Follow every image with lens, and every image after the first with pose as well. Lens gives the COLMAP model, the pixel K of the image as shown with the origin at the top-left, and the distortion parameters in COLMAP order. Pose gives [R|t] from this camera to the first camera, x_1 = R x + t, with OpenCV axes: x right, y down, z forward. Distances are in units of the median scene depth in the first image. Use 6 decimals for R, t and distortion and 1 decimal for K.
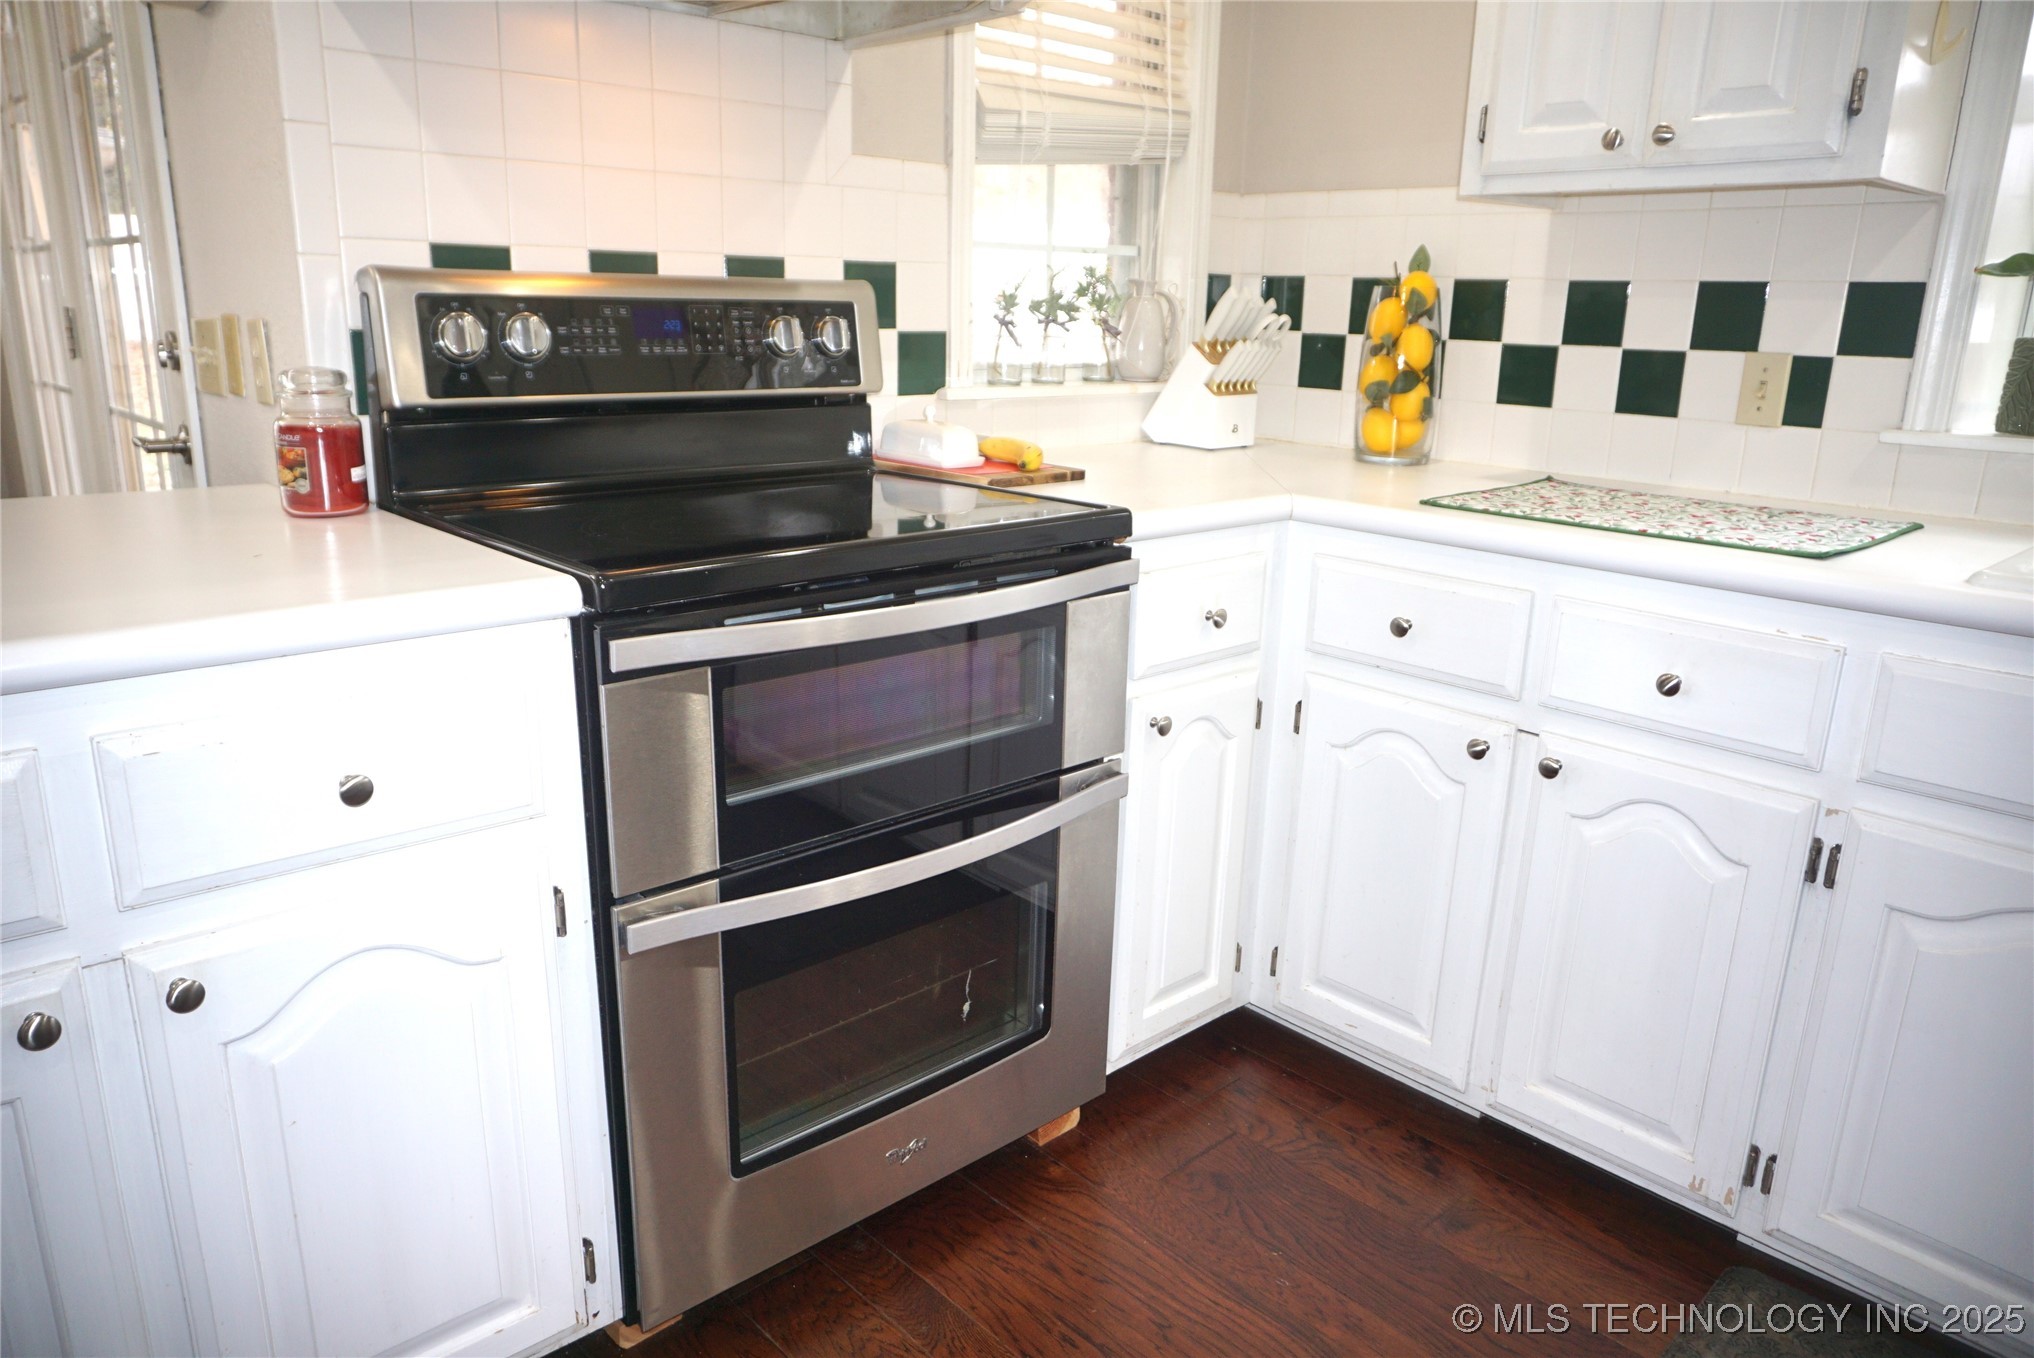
lens RADIAL K [[1351.3, 0, 1017.0], [0, 1351.3, 679.0], [0, 0, 1]] dist [-0.058600, 0.039764]
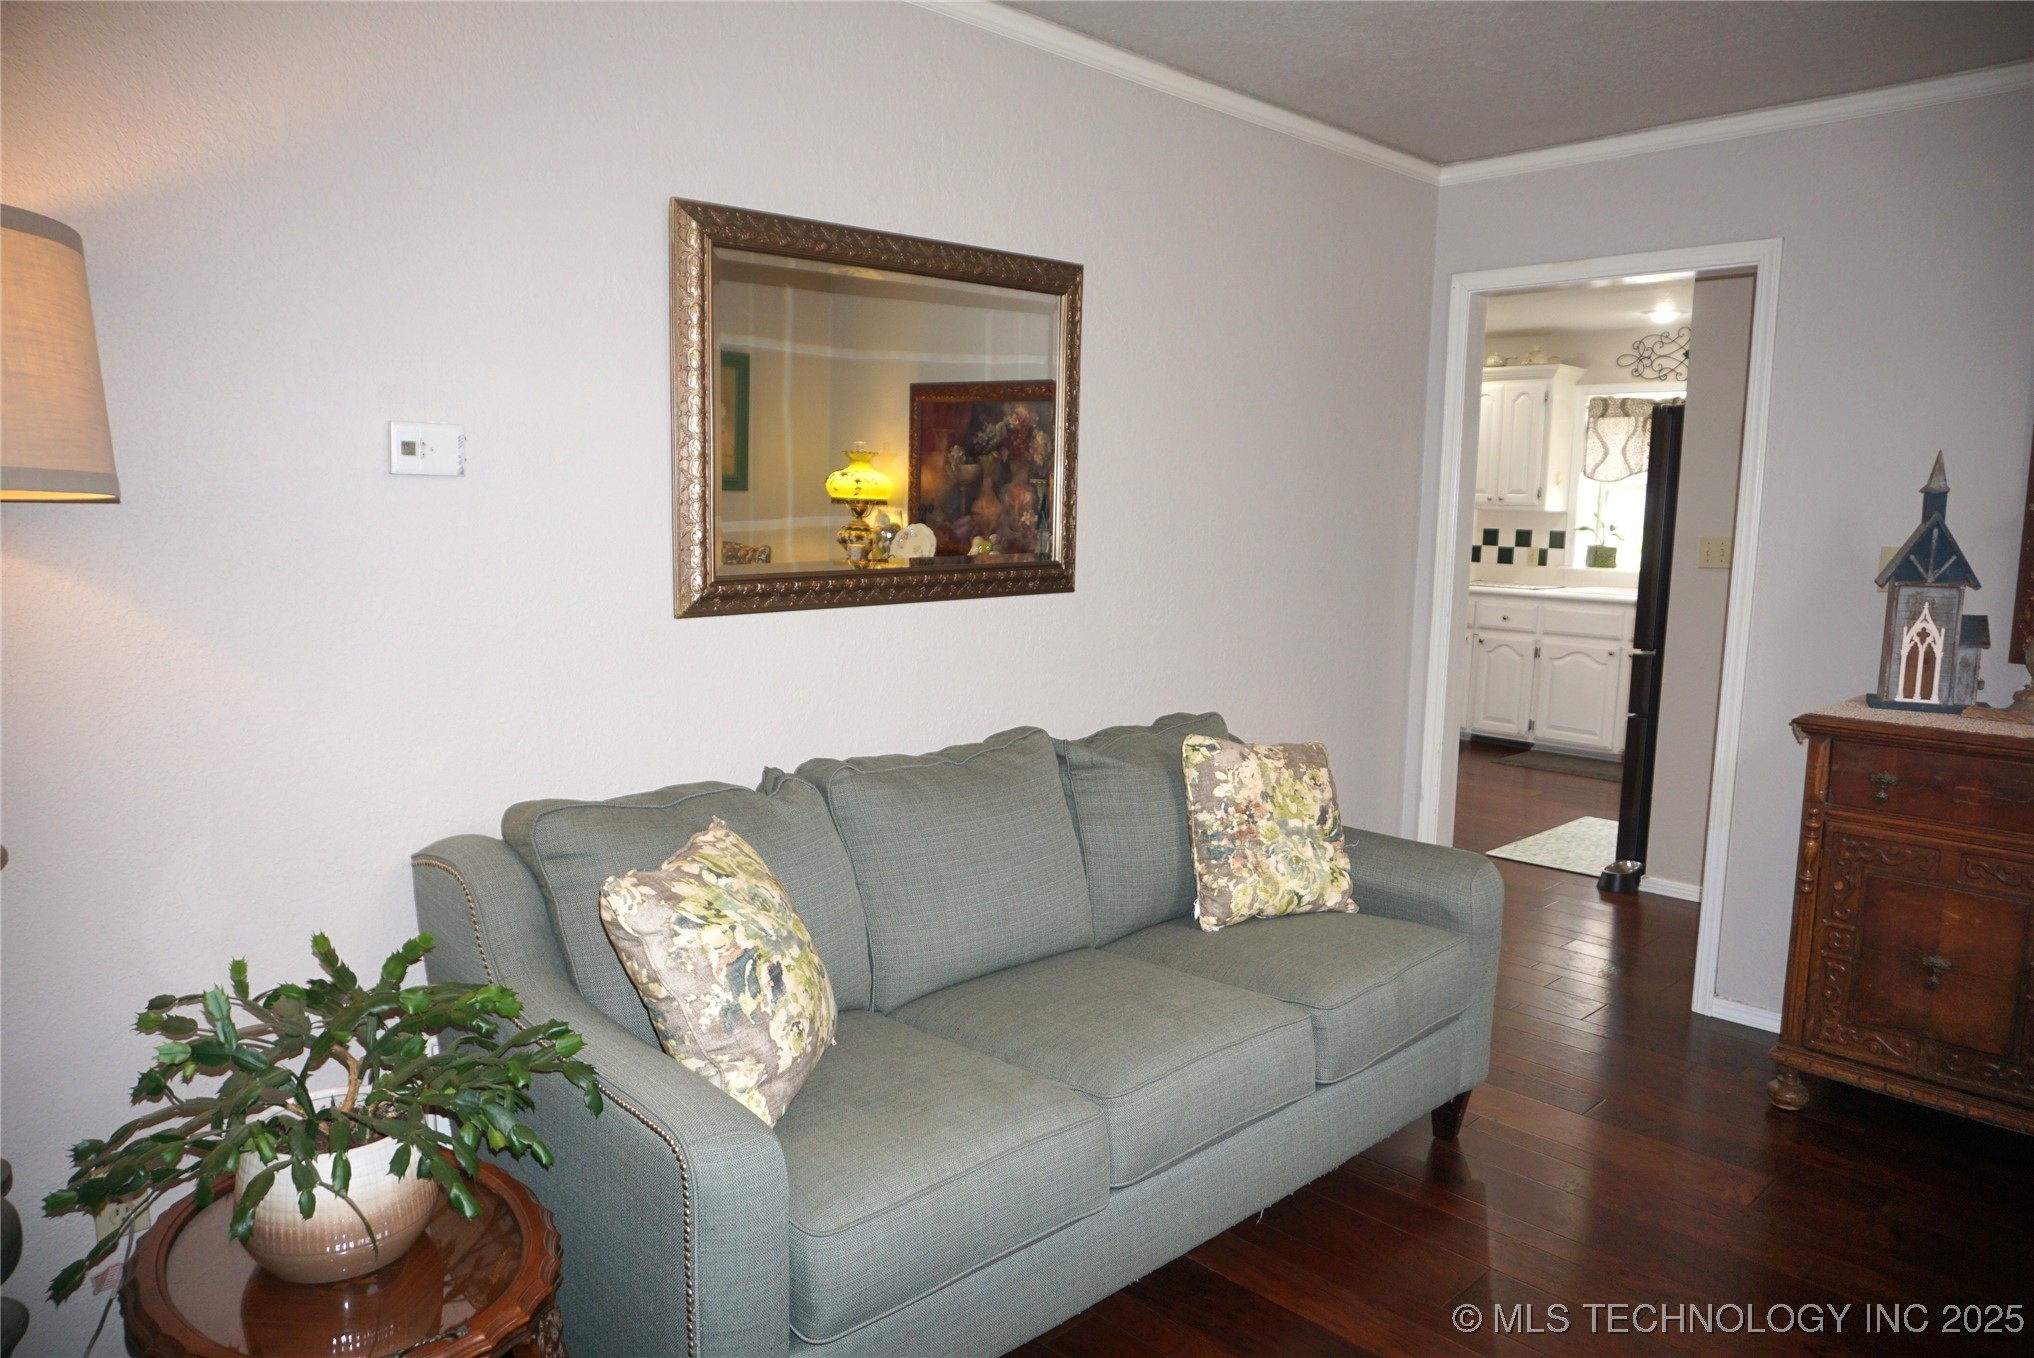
lens RADIAL K [[1361.8, 0, 1019.2], [0, 1361.8, 687.0], [0, 0, 1]] dist [-0.051120, 0.035992]
pose [[0.999824, -0.001287, 0.018740, -0.966526], [0.003713, 0.991508, -0.129995, 0.635525], [-0.018414, 0.130042, 0.991338, -2.704727]]
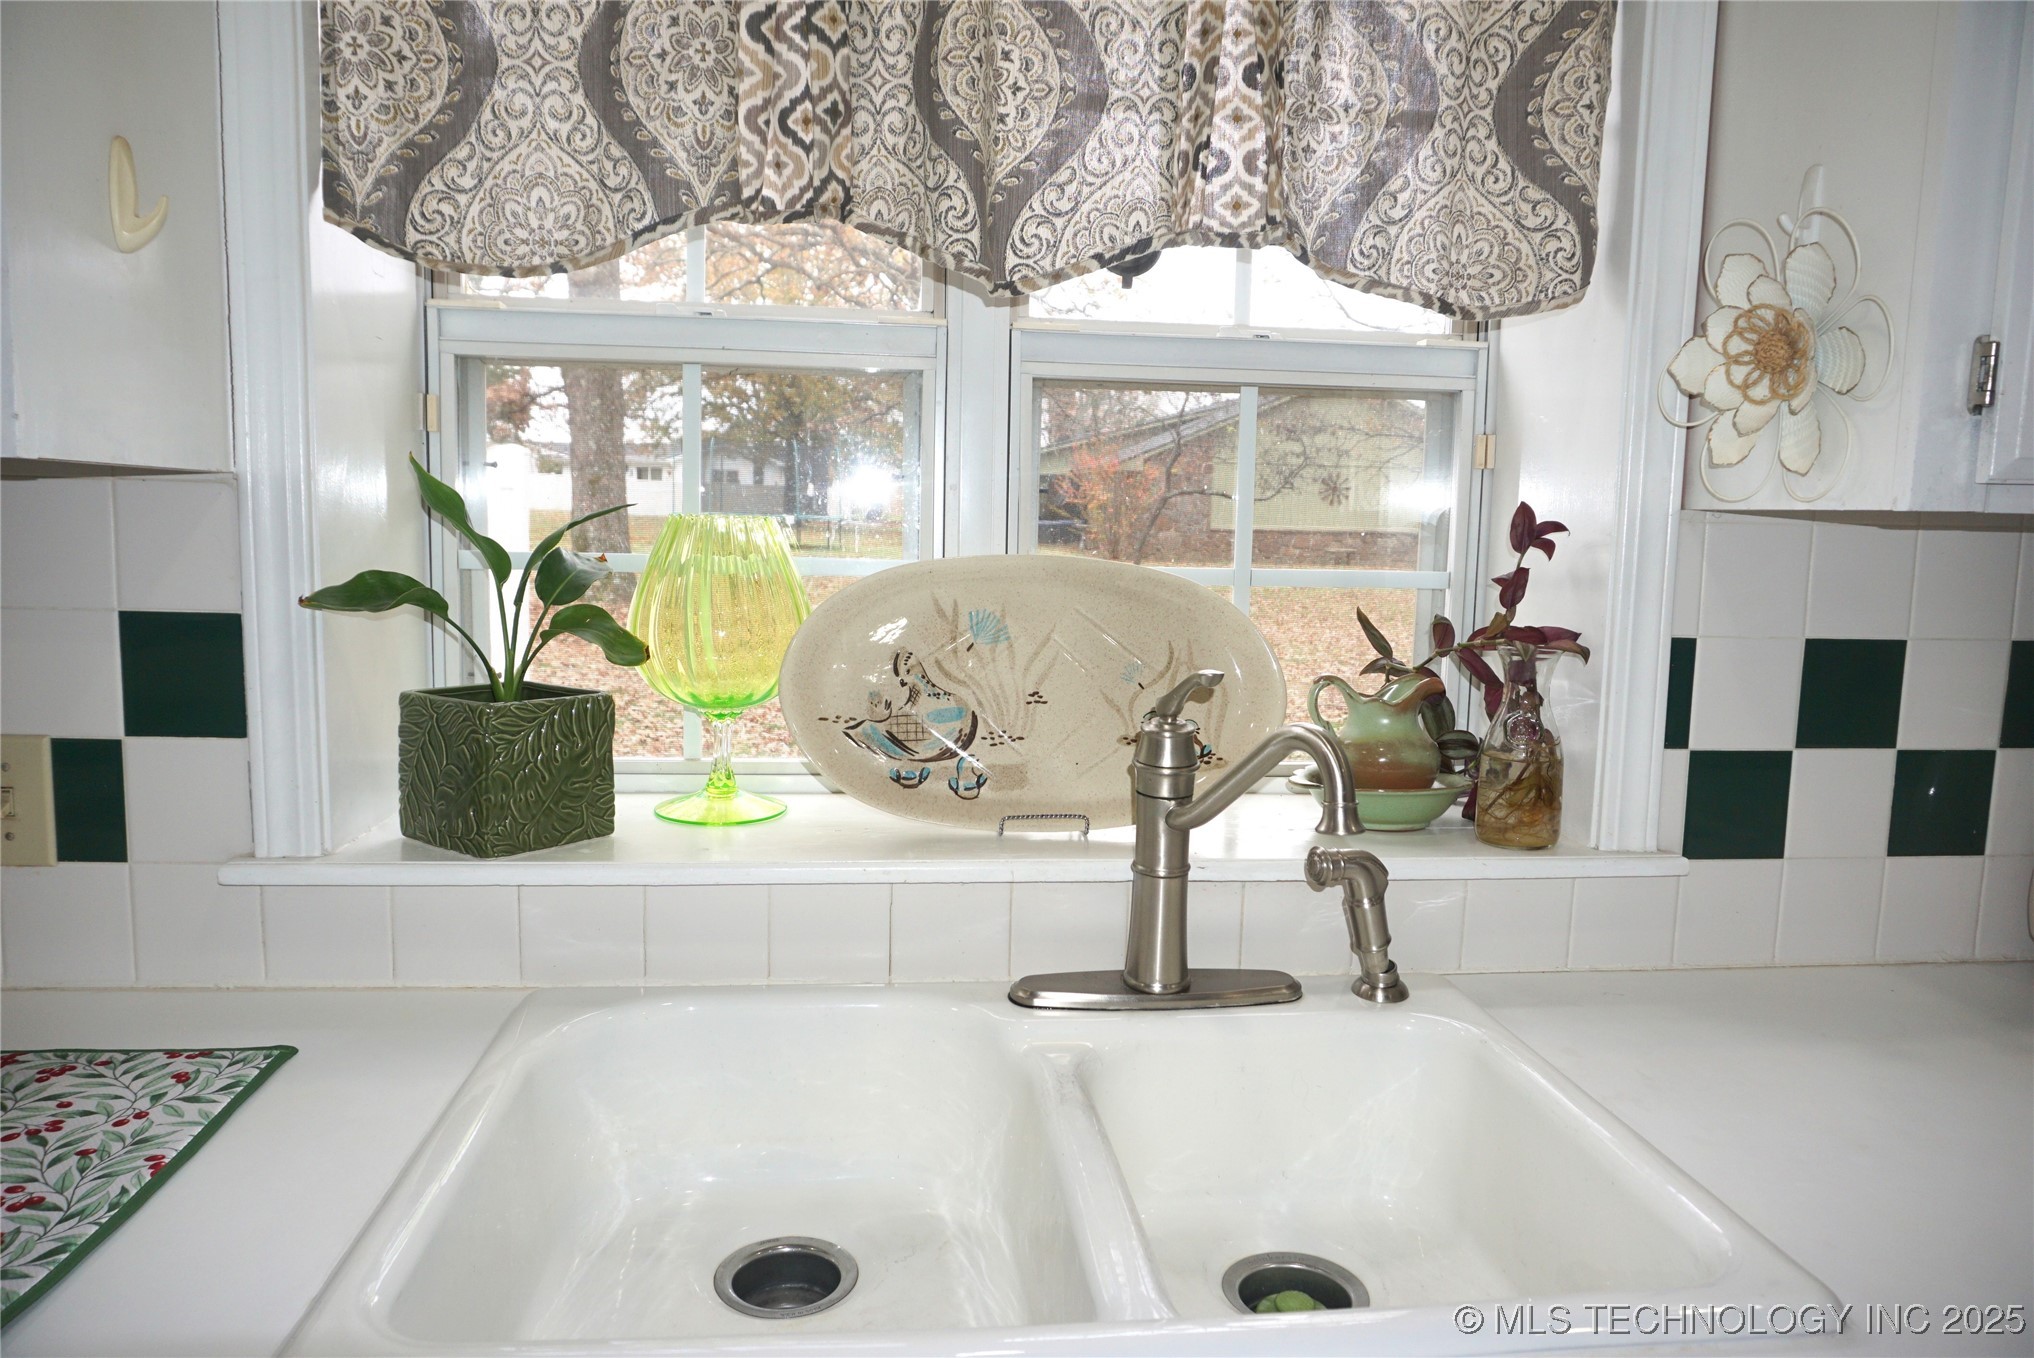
lens RADIAL K [[1380.5, 0, 1012.3], [0, 1380.5, 682.3], [0, 0, 1]] dist [-0.082105, 0.076584]
pose [[0.597502, -0.103078, 0.795215, 0.352520], [0.201977, 0.979075, -0.024849, -0.159551], [-0.776014, 0.175463, 0.605818, 0.322977]]
